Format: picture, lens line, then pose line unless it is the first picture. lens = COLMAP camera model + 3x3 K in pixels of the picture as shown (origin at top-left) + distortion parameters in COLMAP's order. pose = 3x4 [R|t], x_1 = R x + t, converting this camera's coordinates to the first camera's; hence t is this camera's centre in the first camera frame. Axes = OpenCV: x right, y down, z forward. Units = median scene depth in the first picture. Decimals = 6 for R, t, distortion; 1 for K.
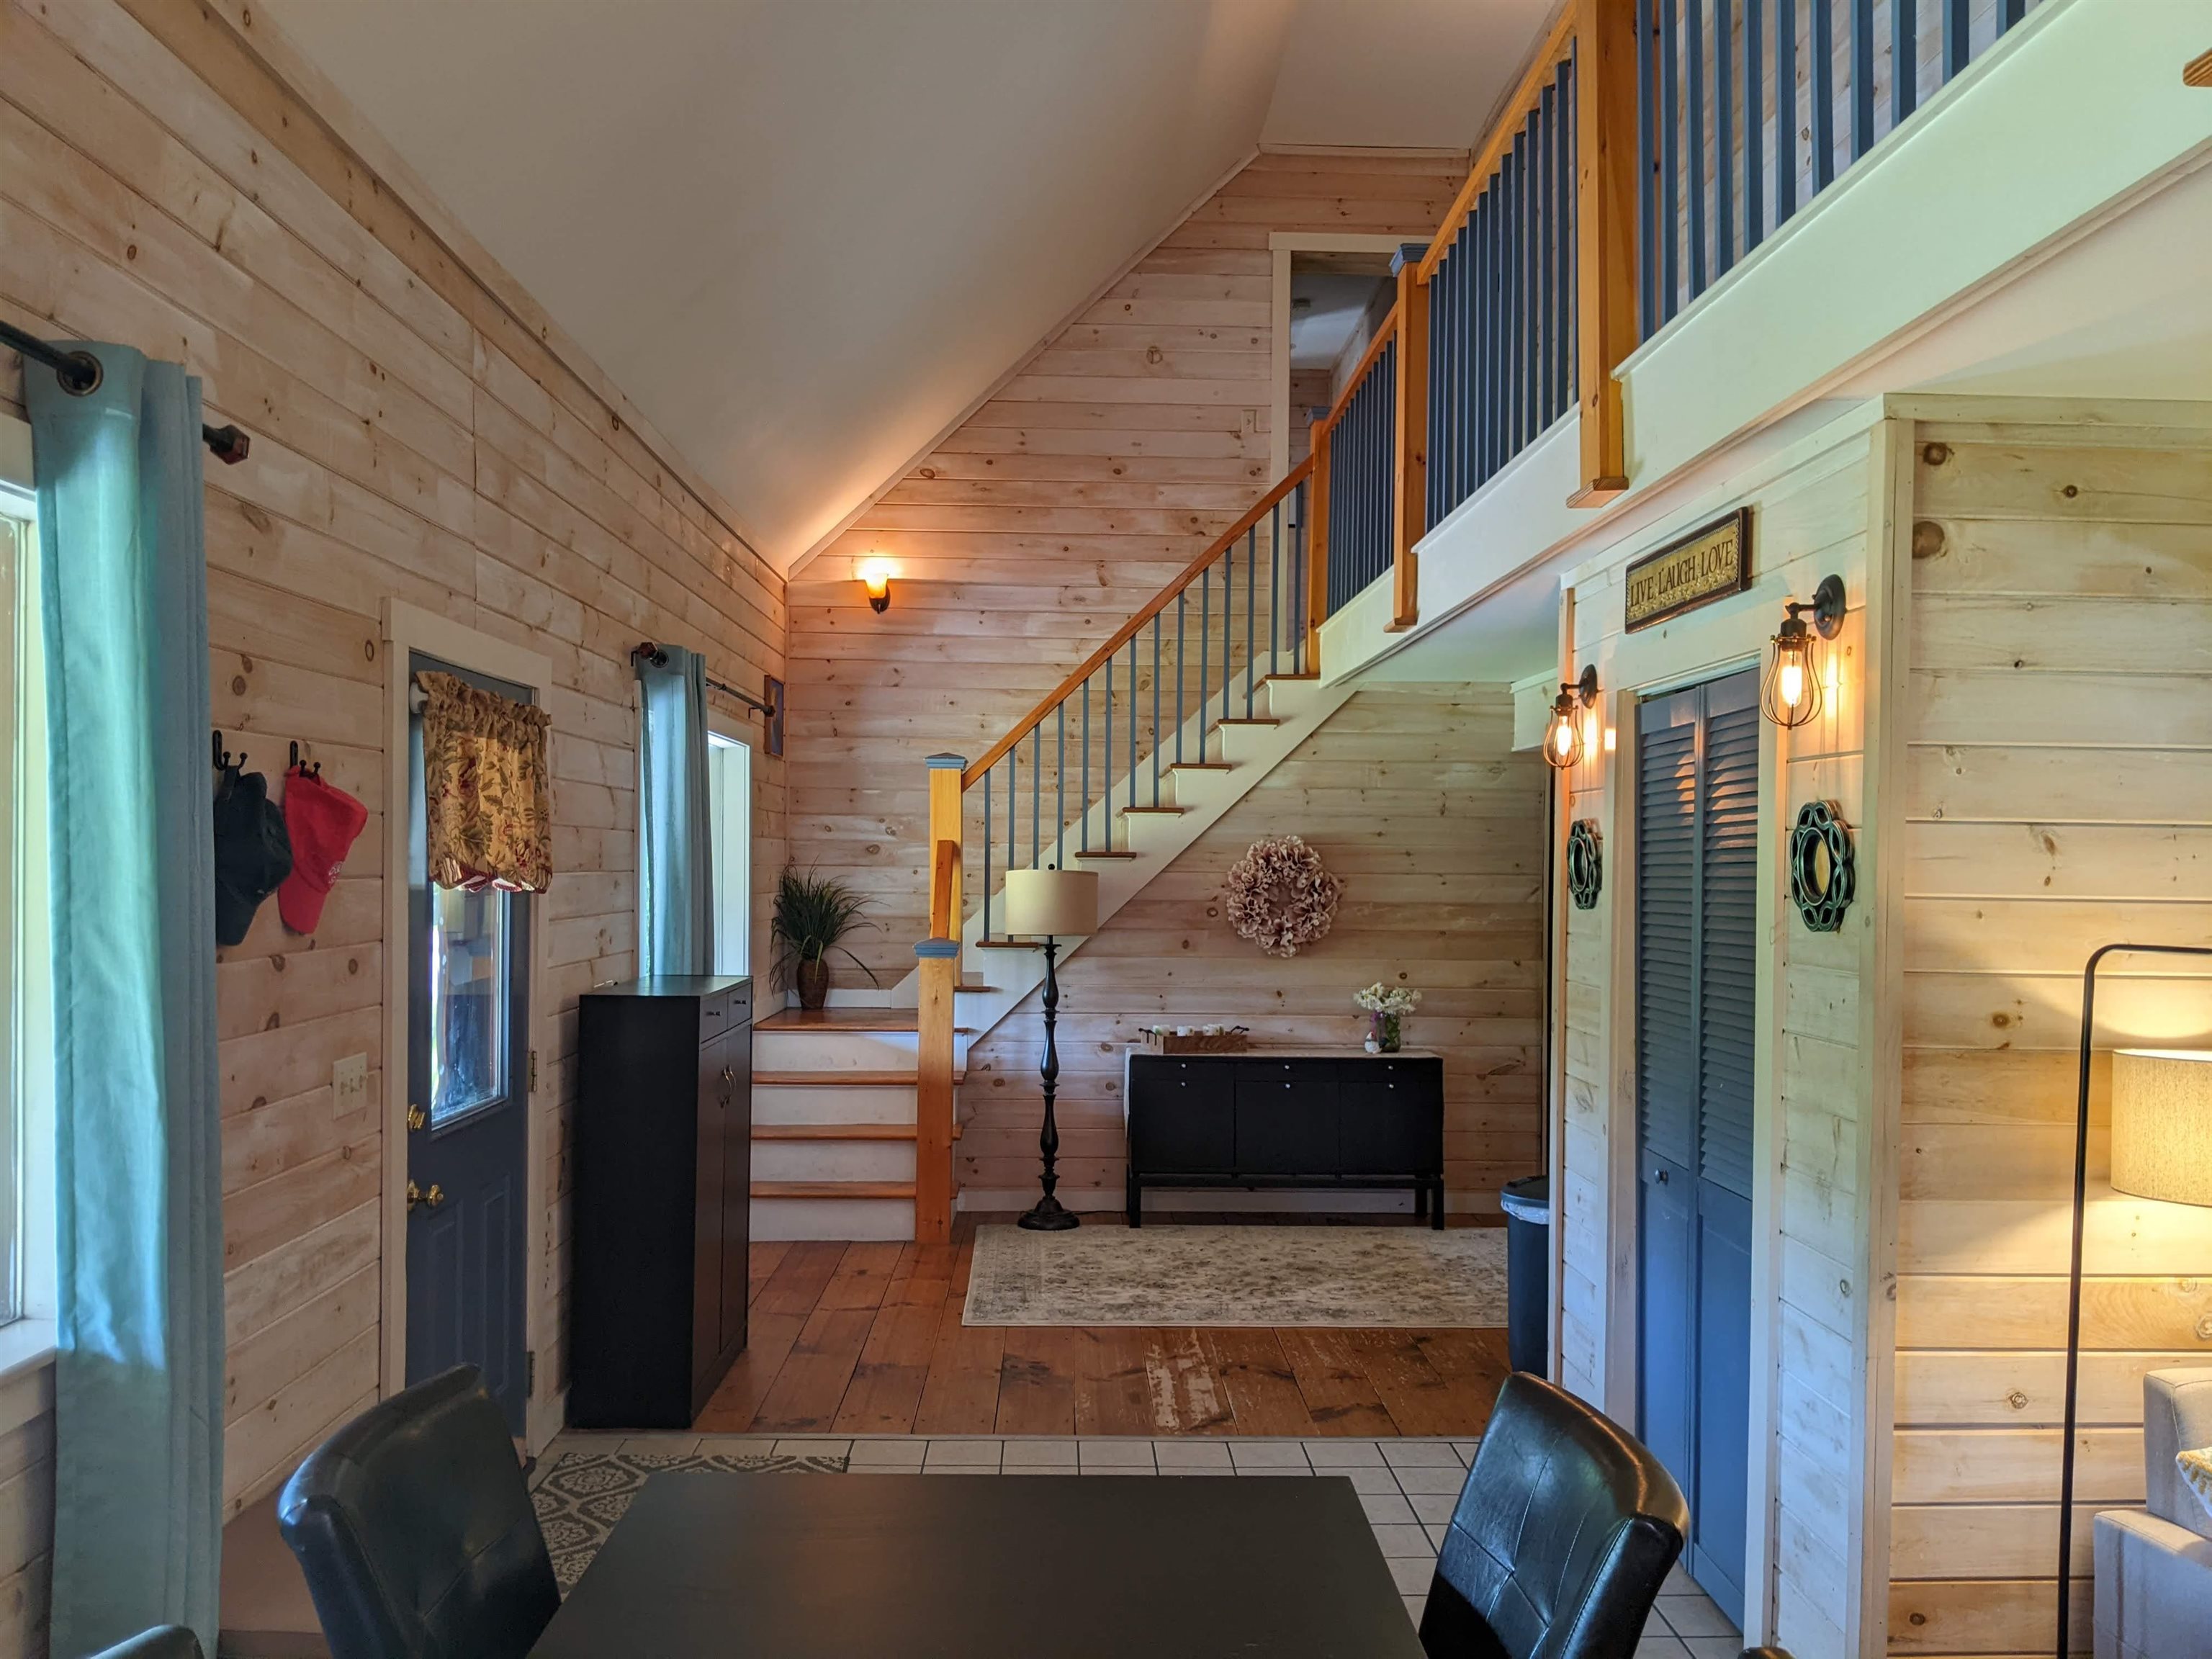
lens RADIAL K [[1773.9, 0, 1122.6], [0, 1773.9, 836.1], [0, 0, 1]] dist [0.088389, -0.144642]
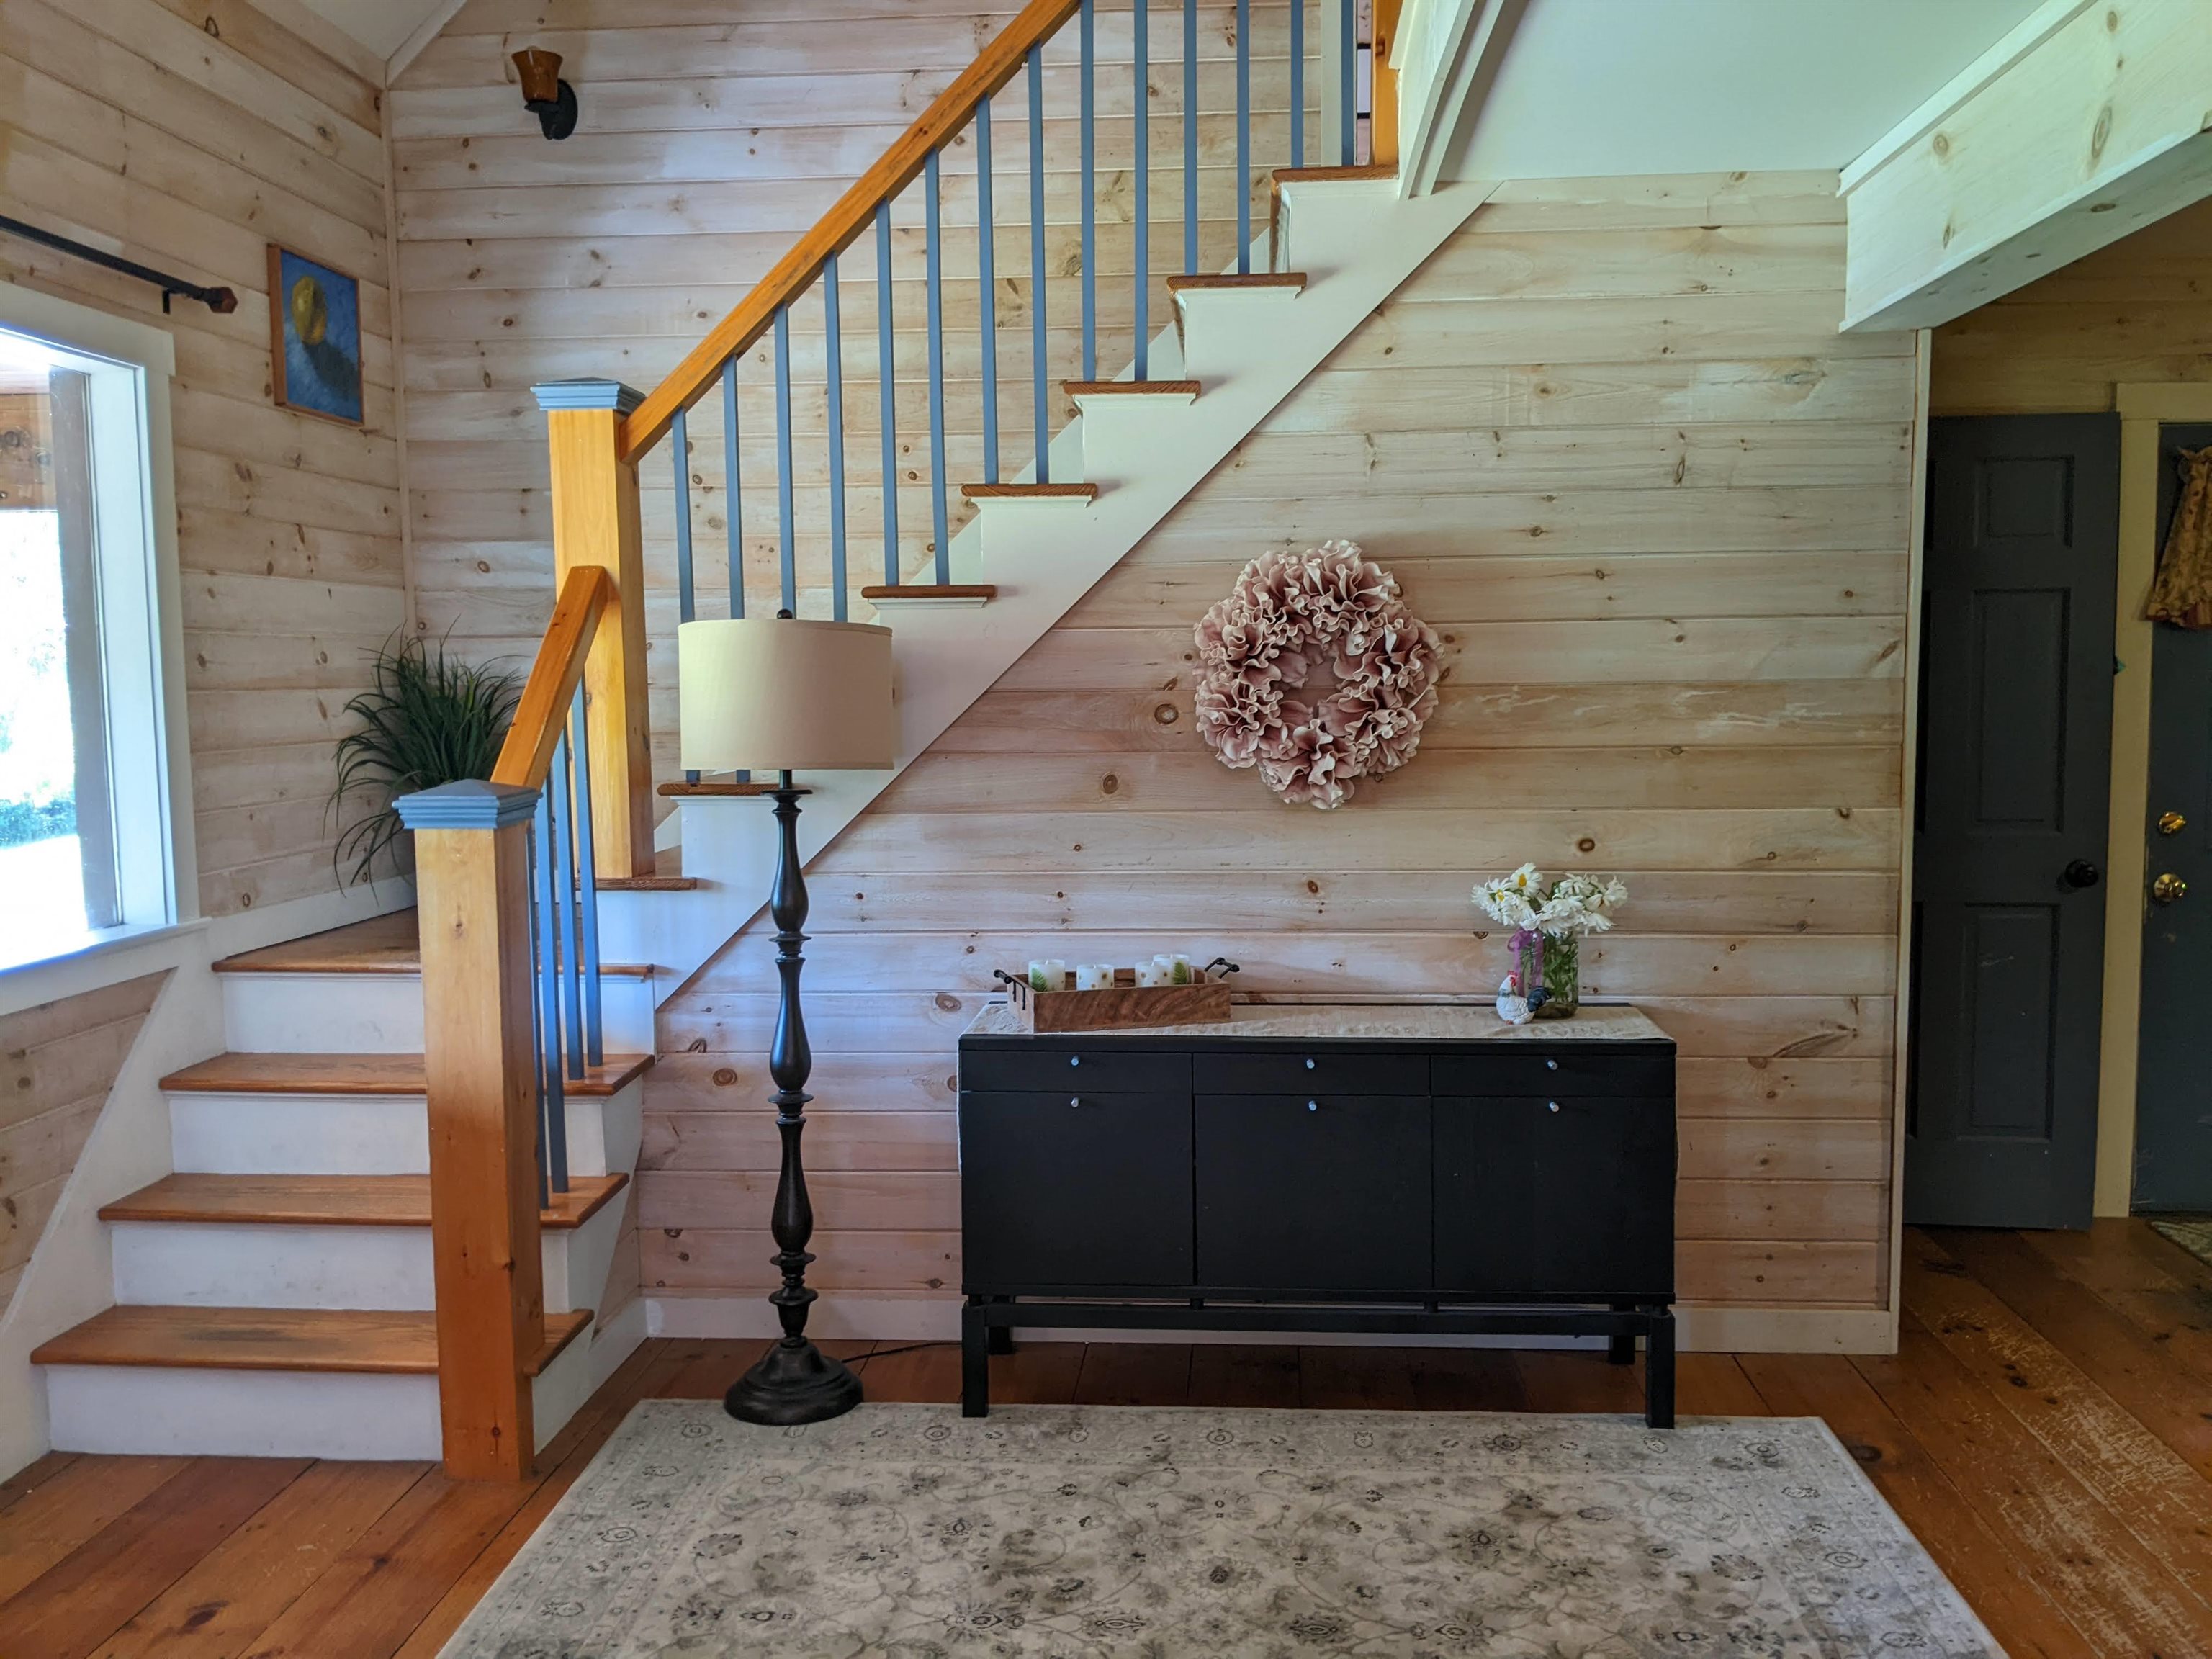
lens RADIAL K [[1792.0, 0, 1160.5], [0, 1792.0, 823.7], [0, 0, 1]] dist [0.035347, -0.034445]
pose [[0.995862, -0.010994, -0.090215, 0.095420], [0.019737, 0.995128, 0.096597, 0.028015], [0.088714, -0.097978, 0.991227, 0.562973]]
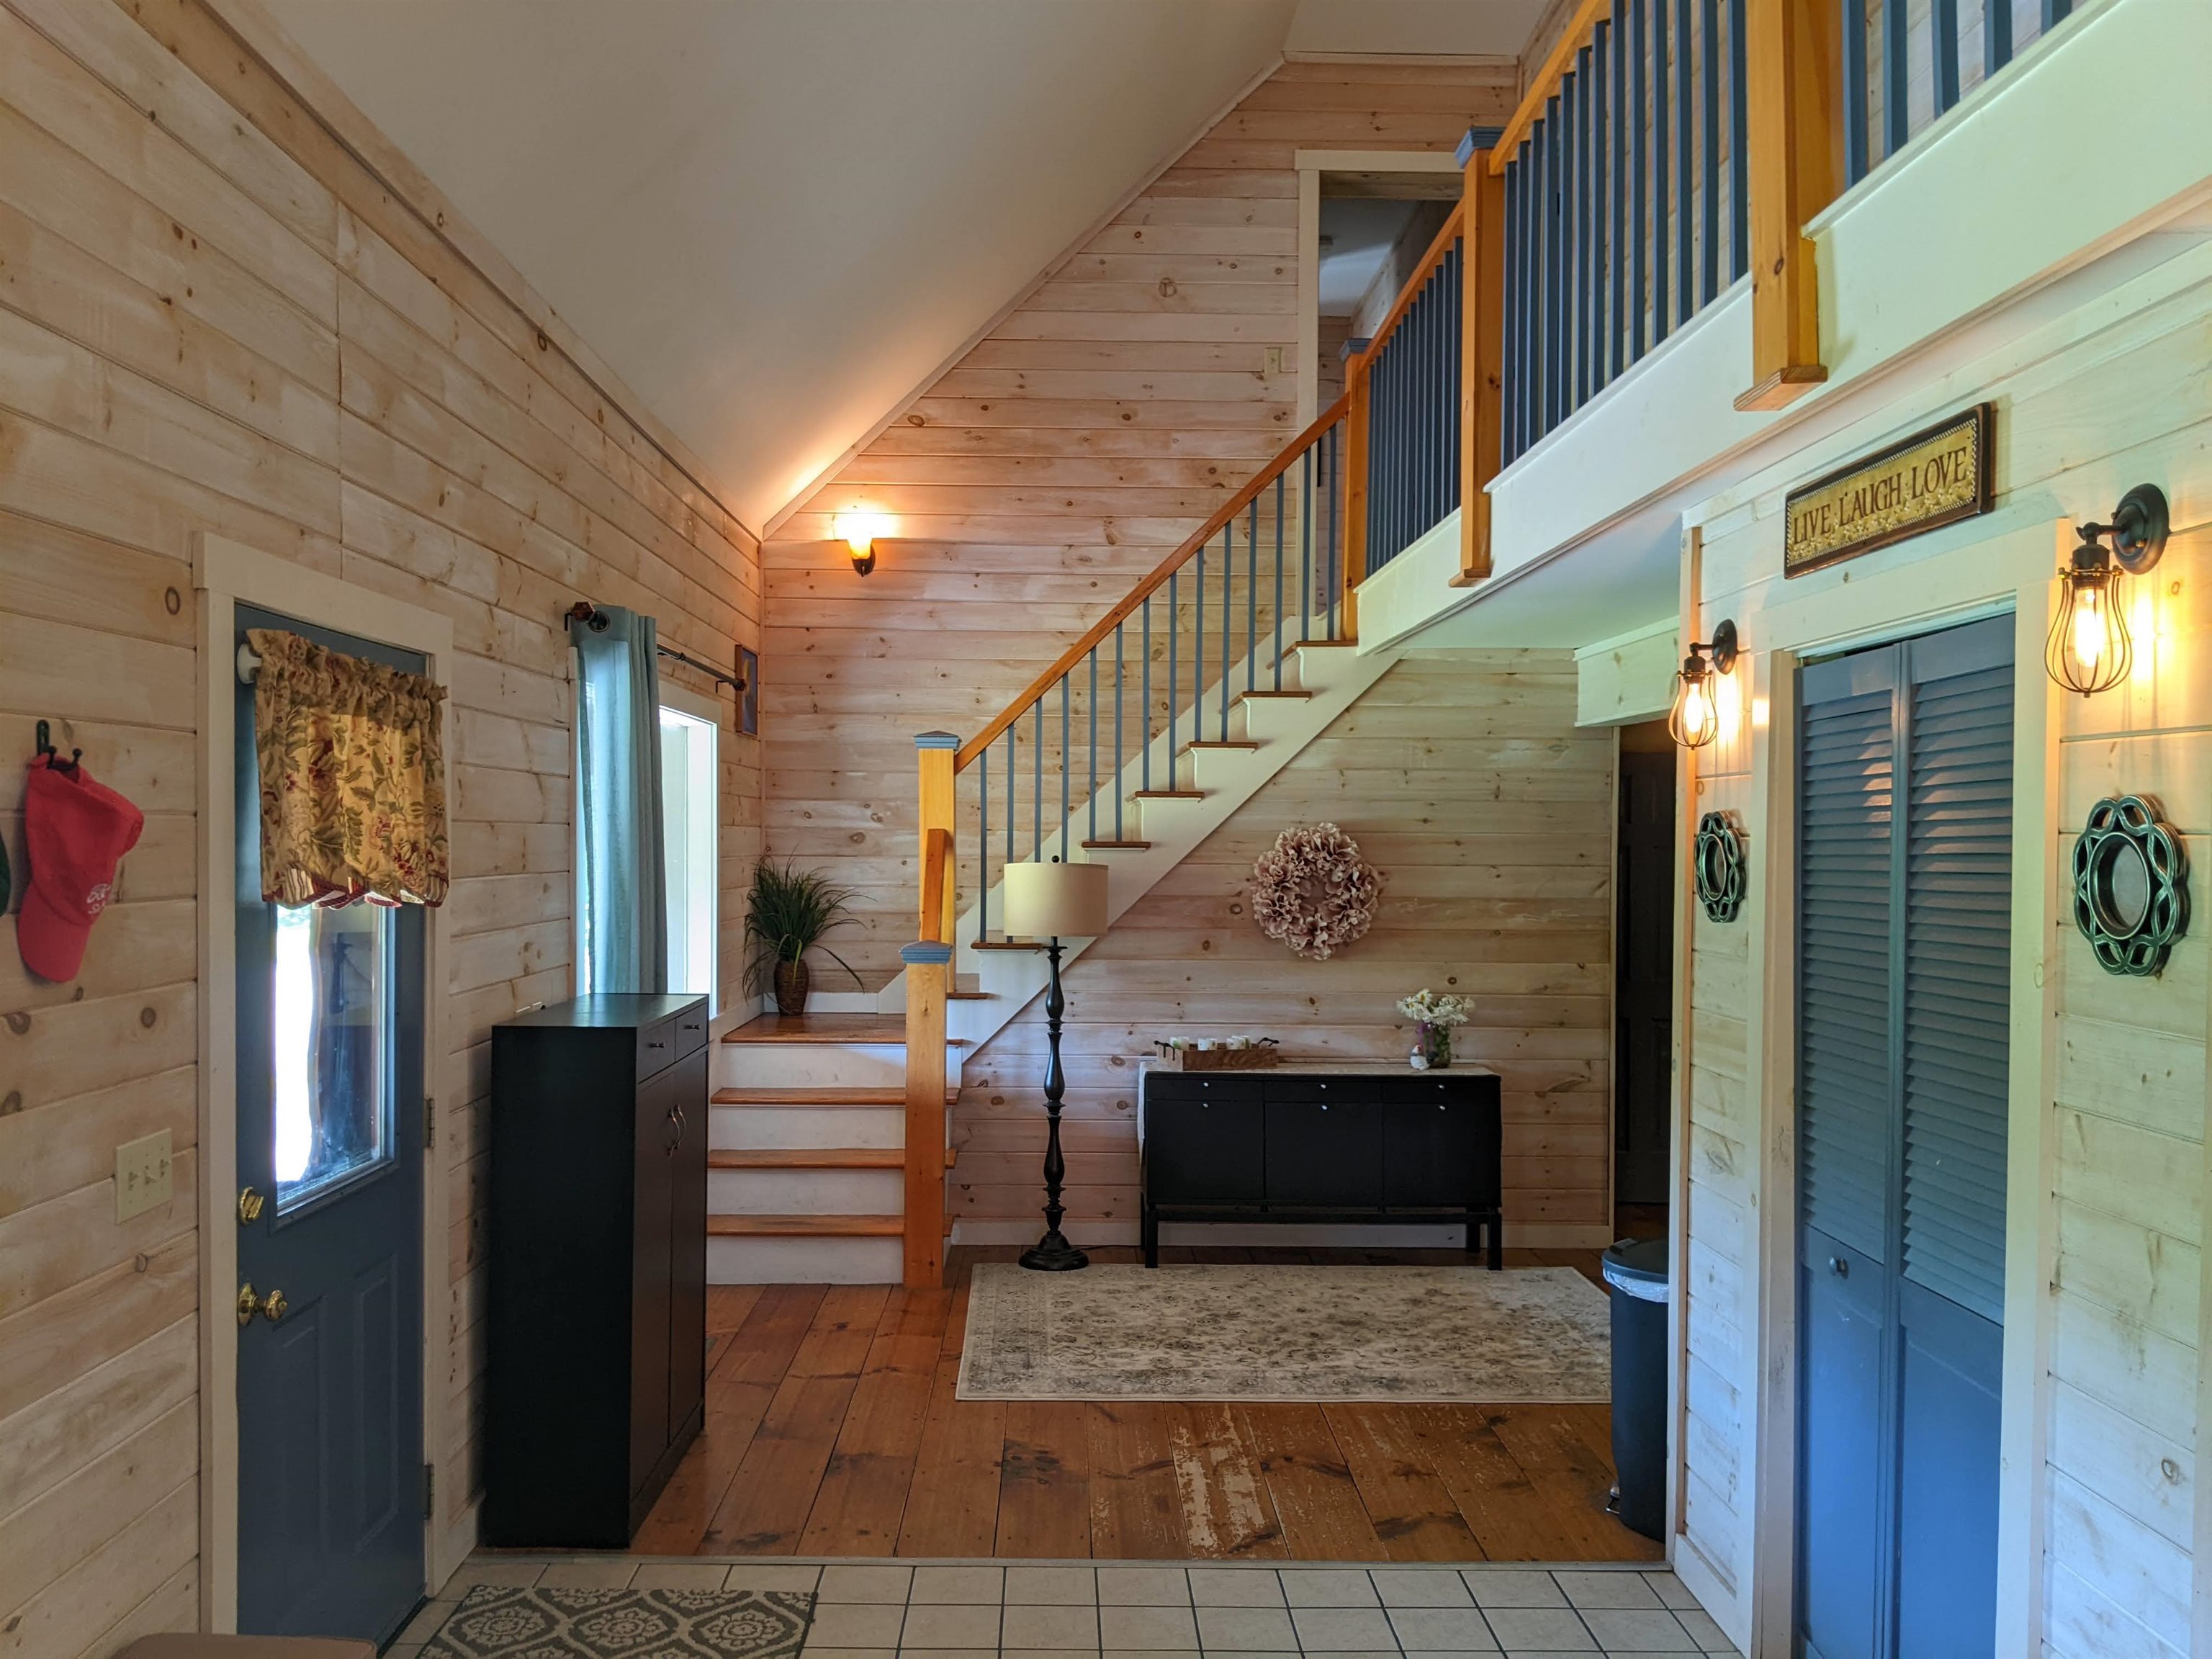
lens RADIAL K [[1773.9, 0, 1089.4], [0, 1773.9, 828.7], [0, 0, 1]] dist [0.088389, -0.144642]
pose [[0.999855, -0.002307, -0.016892, -0.008398], [0.002462, 0.999955, 0.009153, -0.006063], [0.016870, -0.009193, 0.999815, 0.115128]]
